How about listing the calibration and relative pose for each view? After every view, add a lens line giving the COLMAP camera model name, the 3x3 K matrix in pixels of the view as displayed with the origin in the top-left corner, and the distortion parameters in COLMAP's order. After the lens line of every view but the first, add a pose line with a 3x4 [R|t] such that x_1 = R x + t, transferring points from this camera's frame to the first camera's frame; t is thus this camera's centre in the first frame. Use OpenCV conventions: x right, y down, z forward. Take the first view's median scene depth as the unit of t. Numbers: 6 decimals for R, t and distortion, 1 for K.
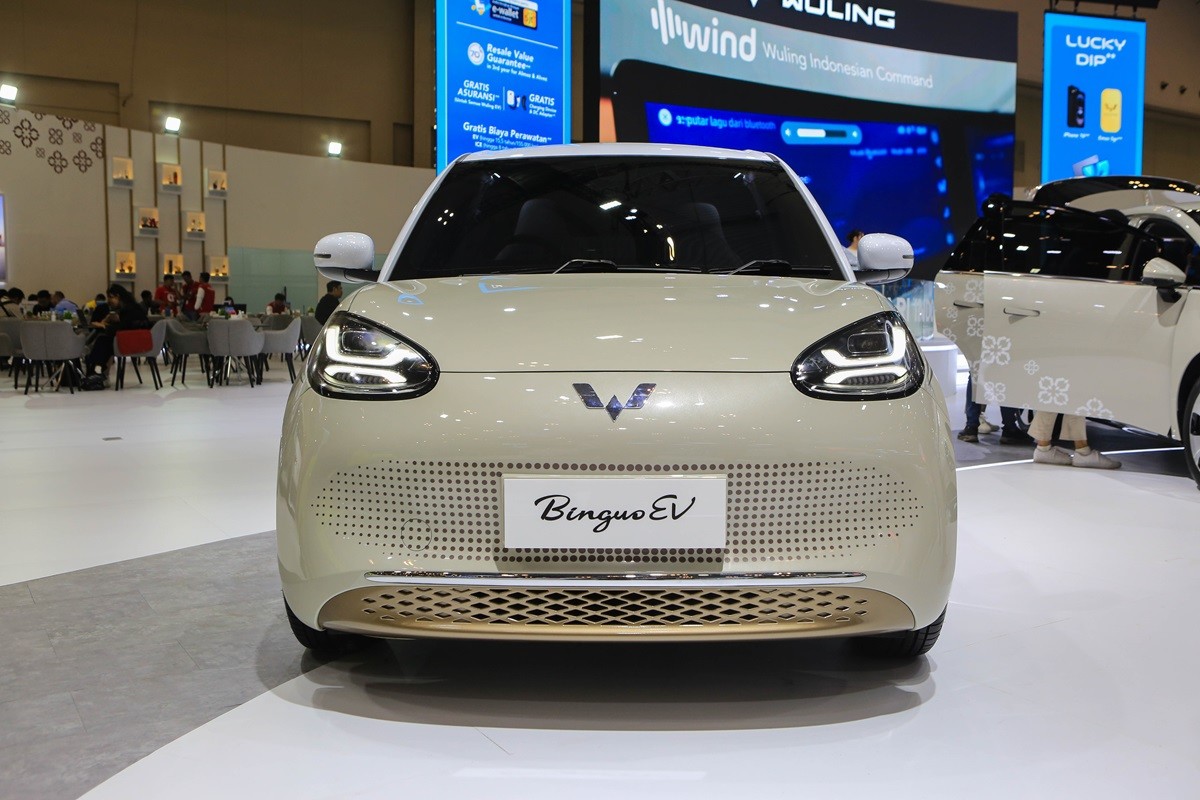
lens RADIAL K [[1091.2, 0, 606.7], [0, 1091.2, 409.7], [0, 0, 1]] dist [-0.013142, 0.000000]
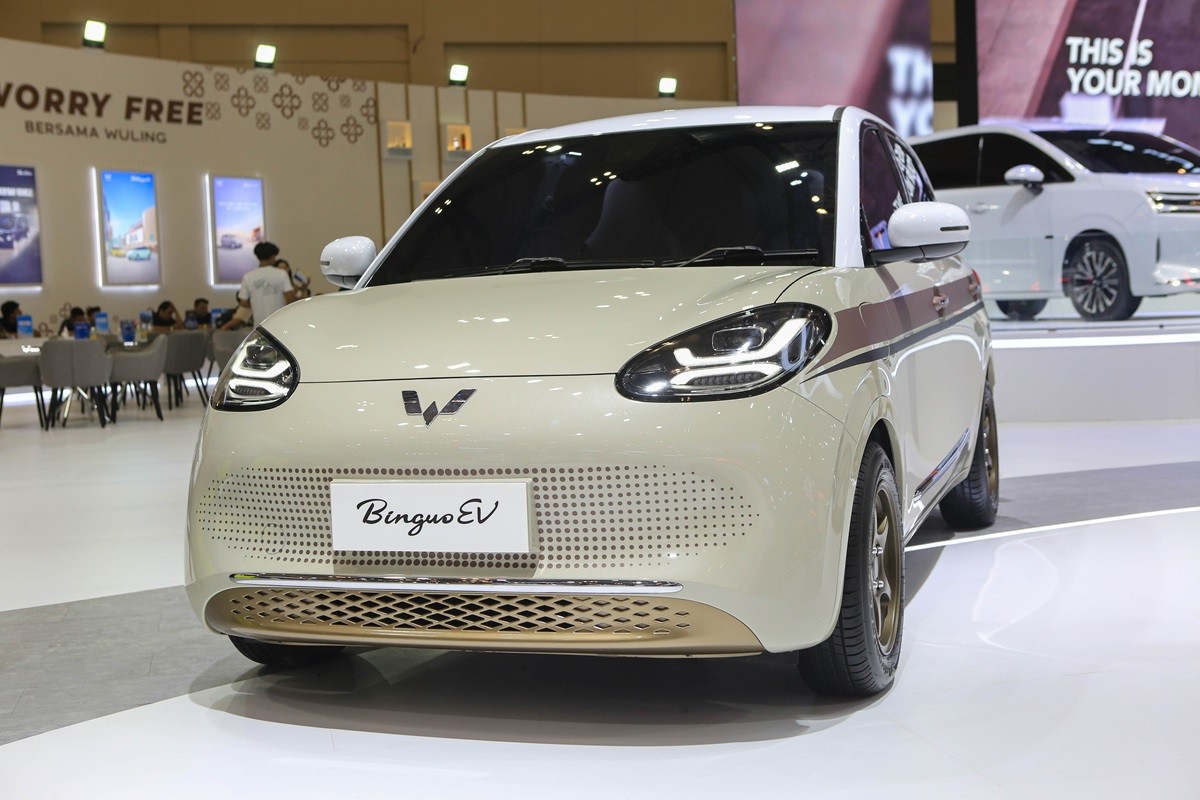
lens RADIAL K [[1585.8, 0, 600.4], [0, 1585.8, 394.3], [0, 0, 1]] dist [0.025602, 0.000000]
pose [[0.942368, -0.021955, -0.333857, 0.632378], [0.013239, 0.999510, -0.028362, 0.023467], [0.334316, 0.022308, 0.942197, -0.331989]]
